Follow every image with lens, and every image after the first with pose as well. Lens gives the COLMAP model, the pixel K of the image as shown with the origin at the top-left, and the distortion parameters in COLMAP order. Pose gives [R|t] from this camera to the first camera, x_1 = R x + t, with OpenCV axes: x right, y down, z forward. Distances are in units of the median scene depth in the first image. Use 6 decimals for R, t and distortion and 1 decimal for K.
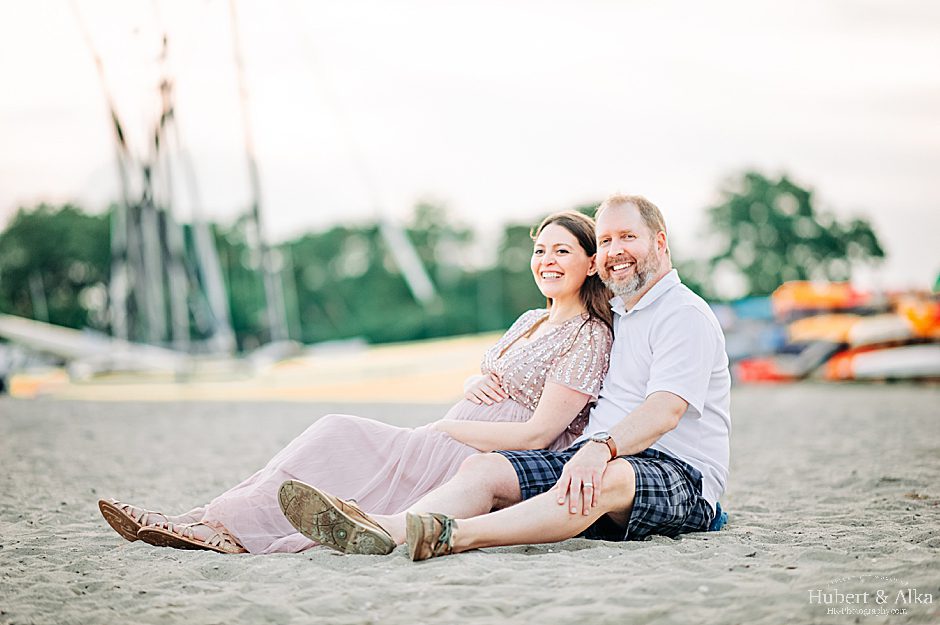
lens RADIAL K [[2837.8, 0, 470.3], [0, 2837.8, 312.6], [0, 0, 1]] dist [0.234252, 0.000000]
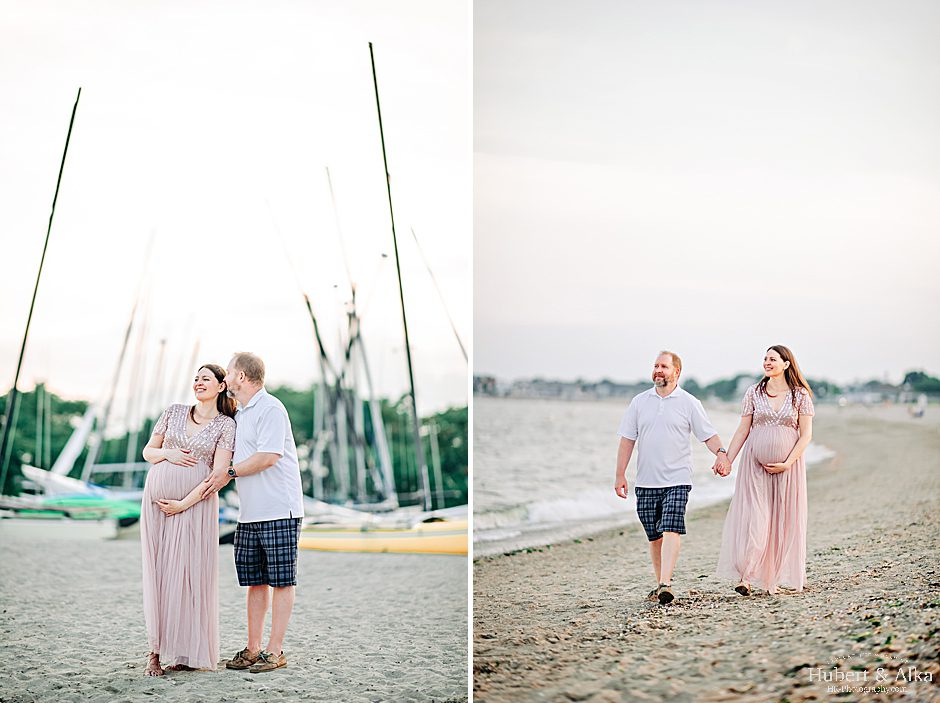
lens RADIAL K [[2872.4, 0, 470.0], [0, 2872.4, 351.5], [0, 0, 1]] dist [-0.155323, 0.000000]
pose [[0.998304, 0.011398, -0.057093, 0.035374], [-0.011622, 0.999926, -0.003593, -0.055752], [0.057048, 0.004250, 0.998362, -0.448567]]
